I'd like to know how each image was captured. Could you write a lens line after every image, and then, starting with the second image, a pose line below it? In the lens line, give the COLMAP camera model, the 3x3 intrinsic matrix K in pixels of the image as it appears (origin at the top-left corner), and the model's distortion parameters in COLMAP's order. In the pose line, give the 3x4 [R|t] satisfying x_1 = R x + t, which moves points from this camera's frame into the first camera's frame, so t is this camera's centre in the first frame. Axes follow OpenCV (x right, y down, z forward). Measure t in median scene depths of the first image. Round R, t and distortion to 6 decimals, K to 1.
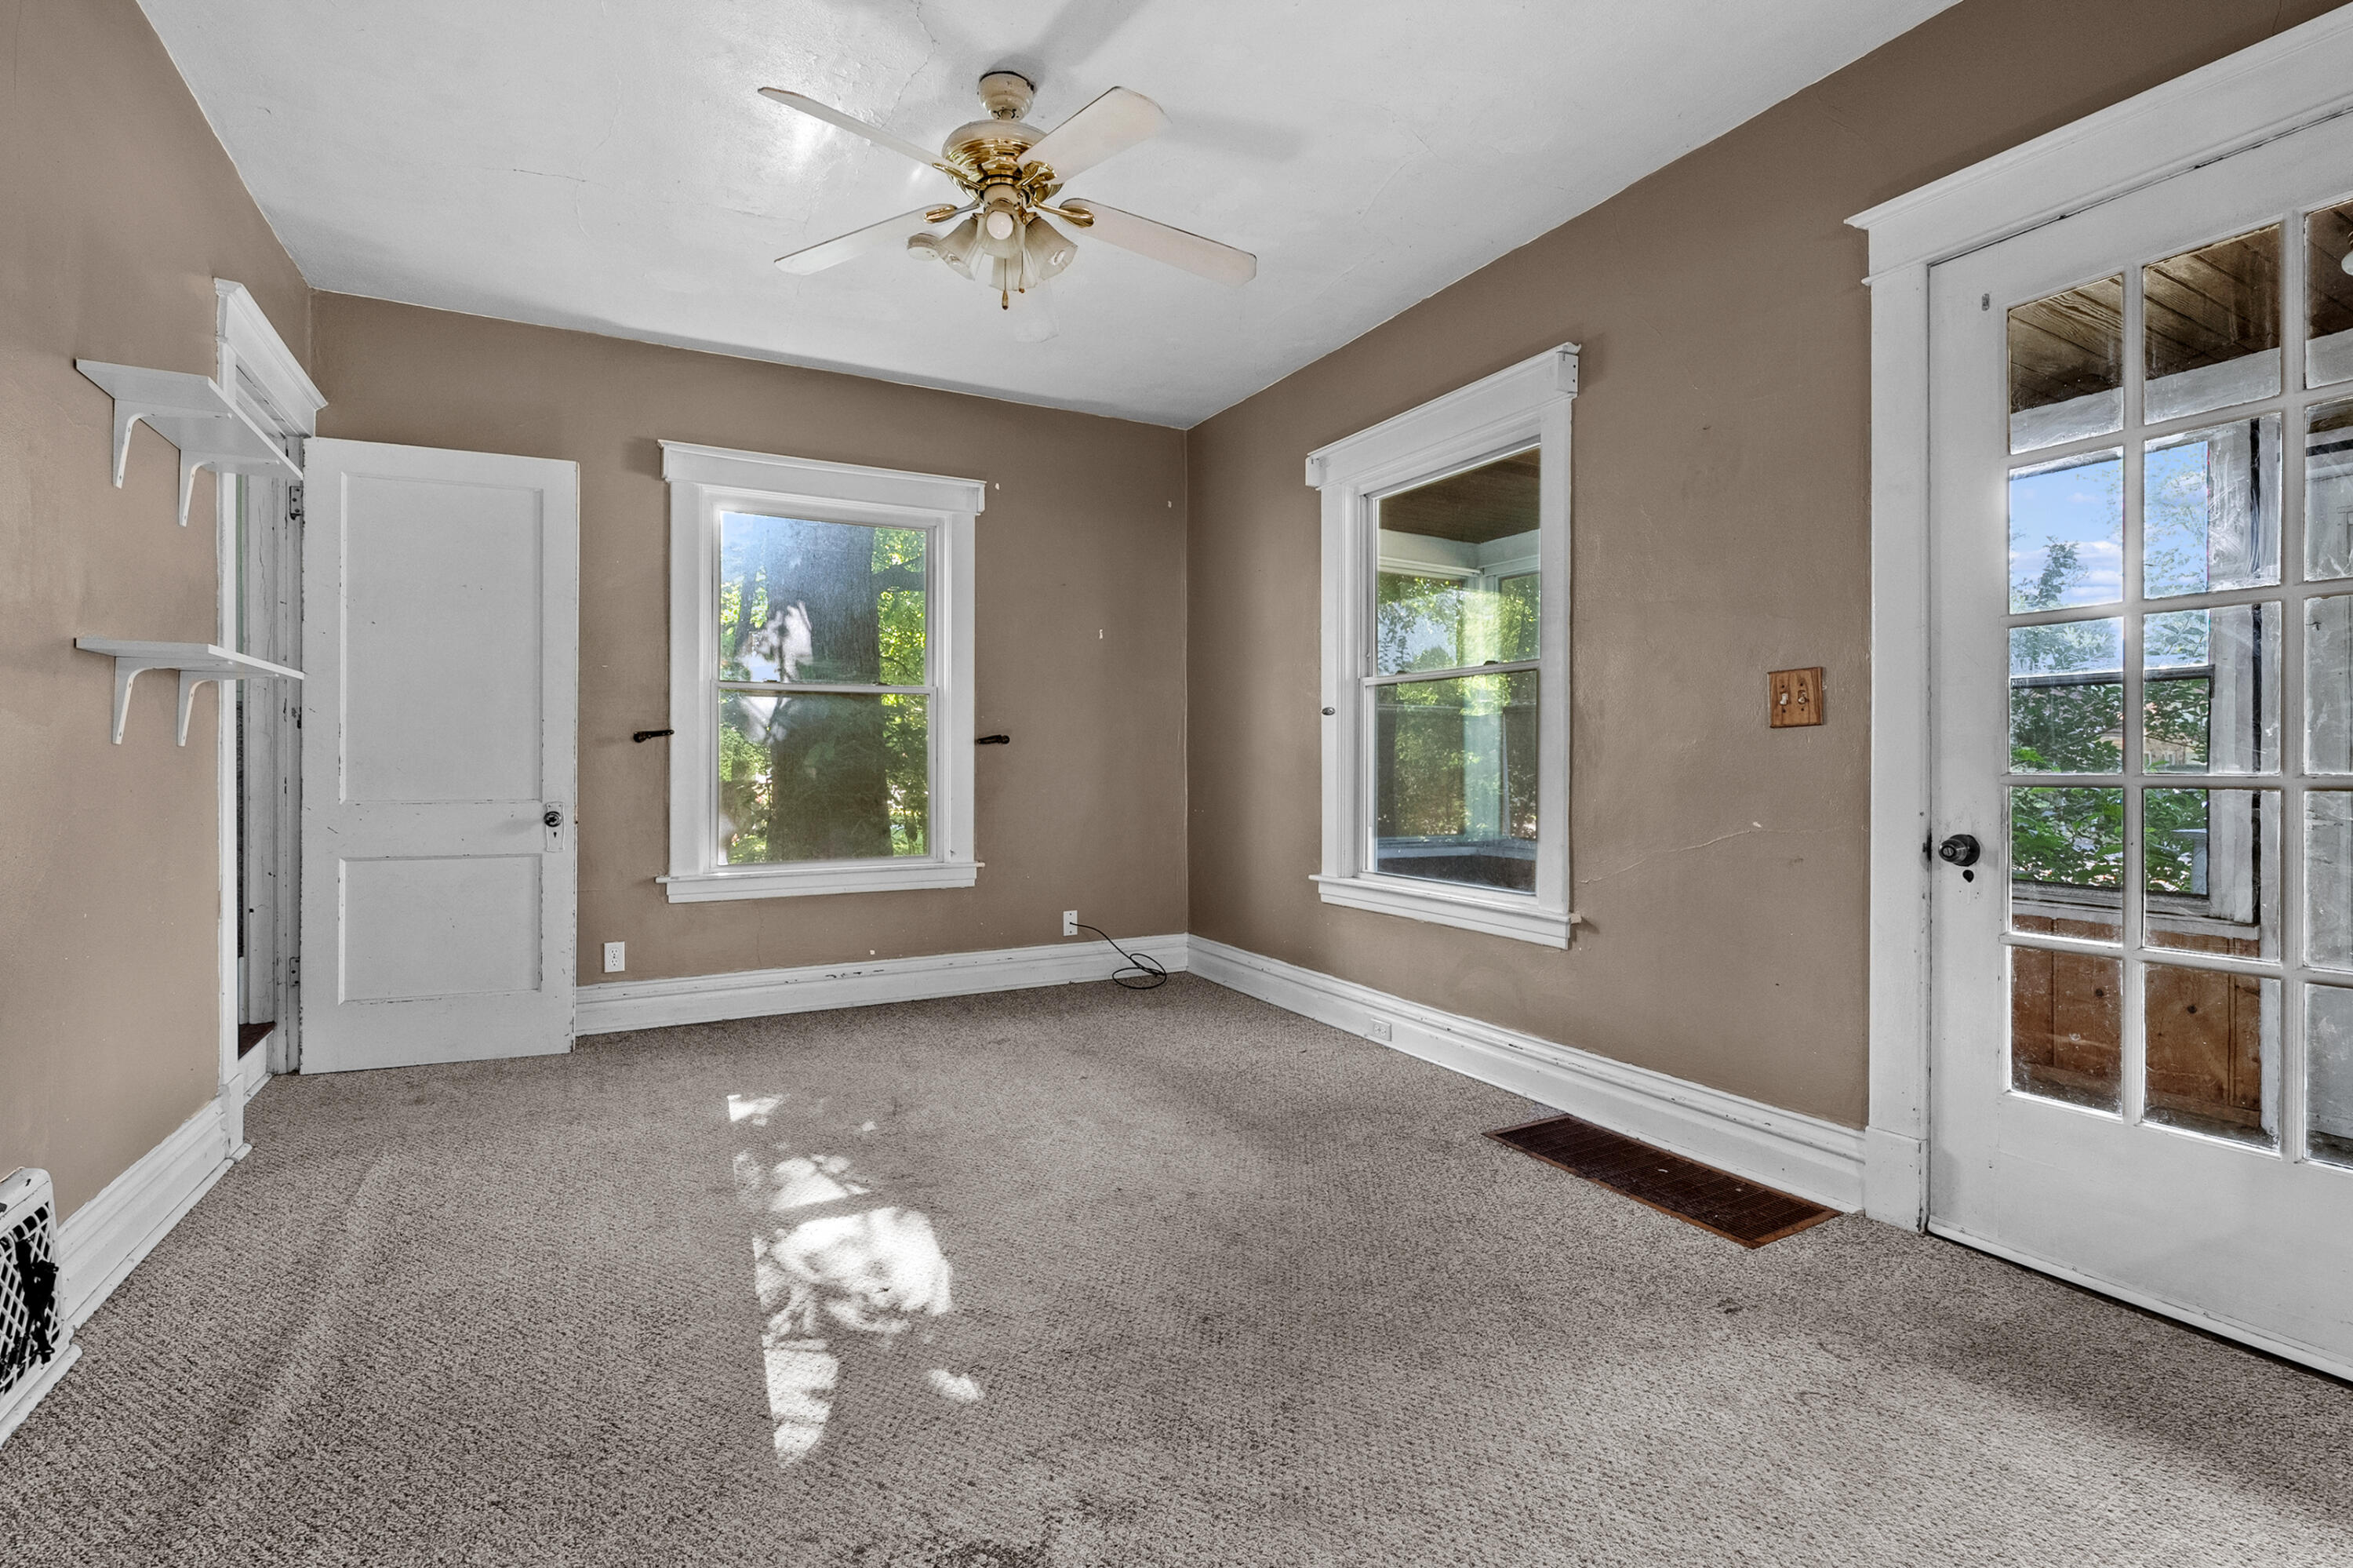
lens RADIAL K [[1075.7, 0, 1187.7], [0, 1075.7, 769.1], [0, 0, 1]] dist [-0.003536, 0.000335]
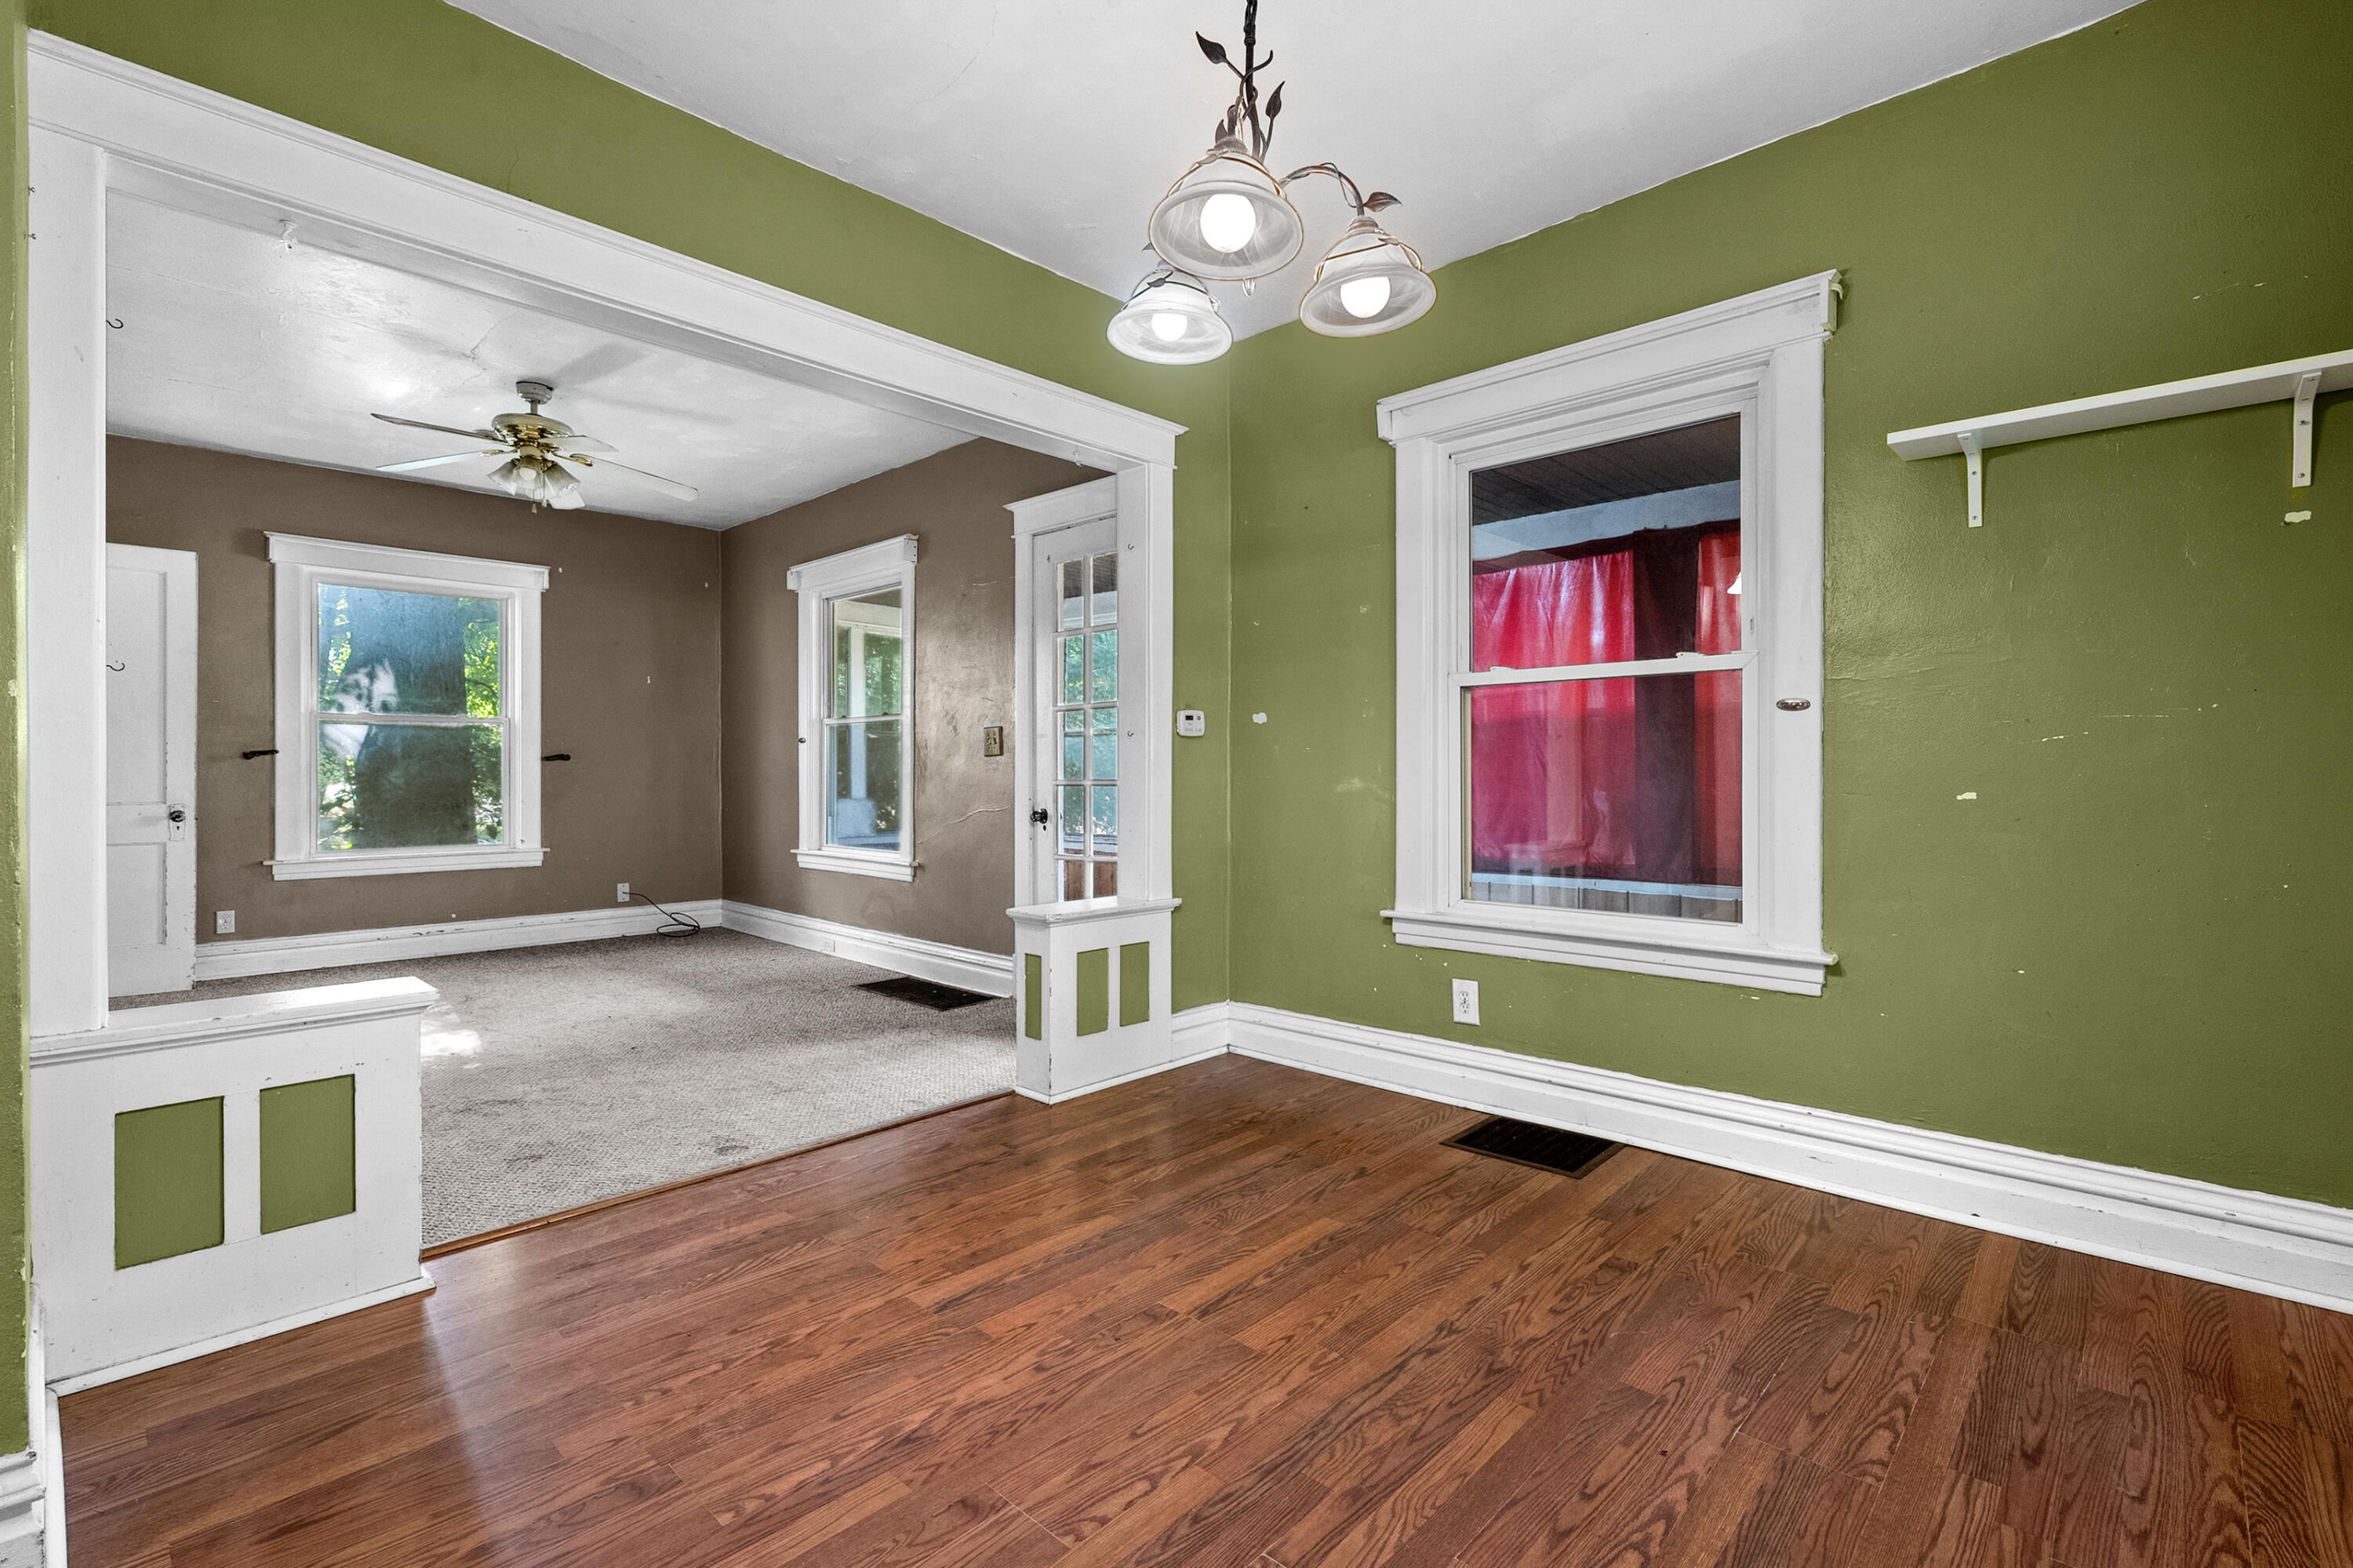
lens RADIAL K [[1055.8, 0, 1176.5], [0, 1055.8, 784.0], [0, 0, 1]] dist [-0.001301, 0.000112]
pose [[0.953342, -0.002965, 0.301877, 0.189917], [0.001723, 0.999989, 0.004381, 0.001904], [-0.301887, -0.003656, 0.953337, -0.588744]]
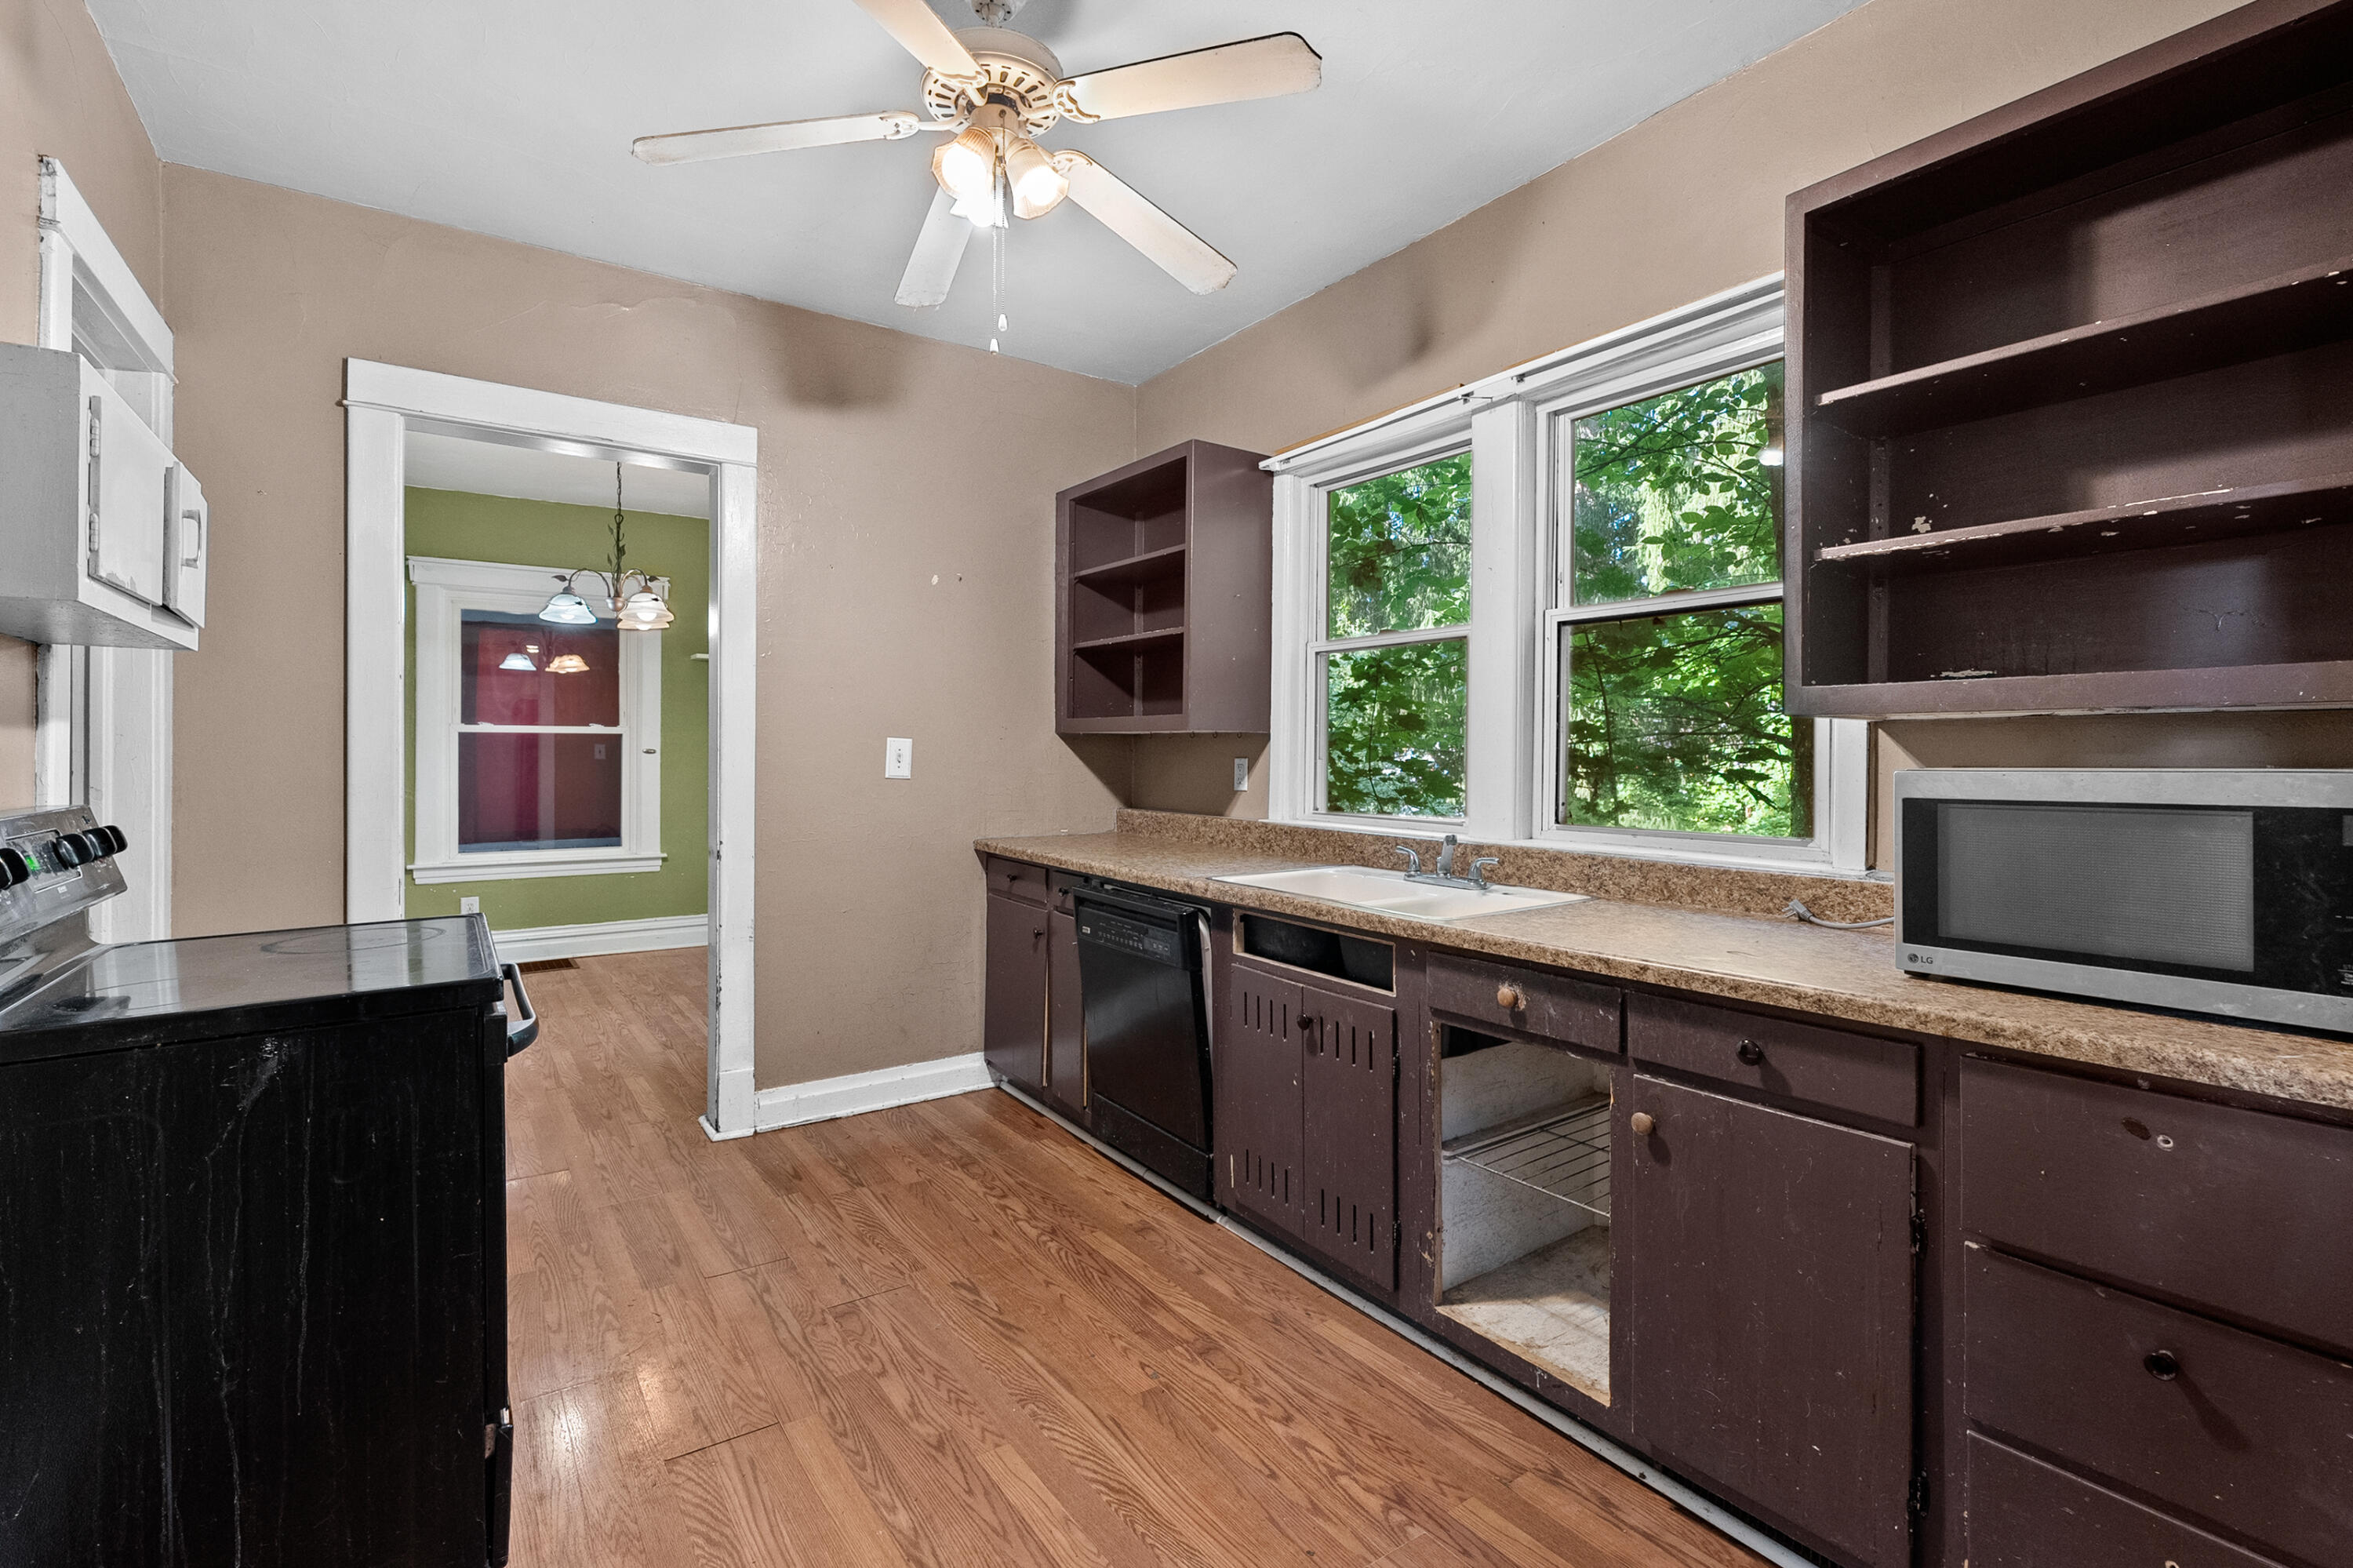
lens RADIAL K [[1075.7, 0, 1187.7], [0, 1075.7, 769.1], [0, 0, 1]] dist [-0.003536, 0.000335]
pose [[-0.099343, -0.005788, 0.995036, -0.905319], [-0.008518, 0.999951, 0.004966, -0.031619], [-0.995017, -0.007982, -0.099387, -0.714828]]
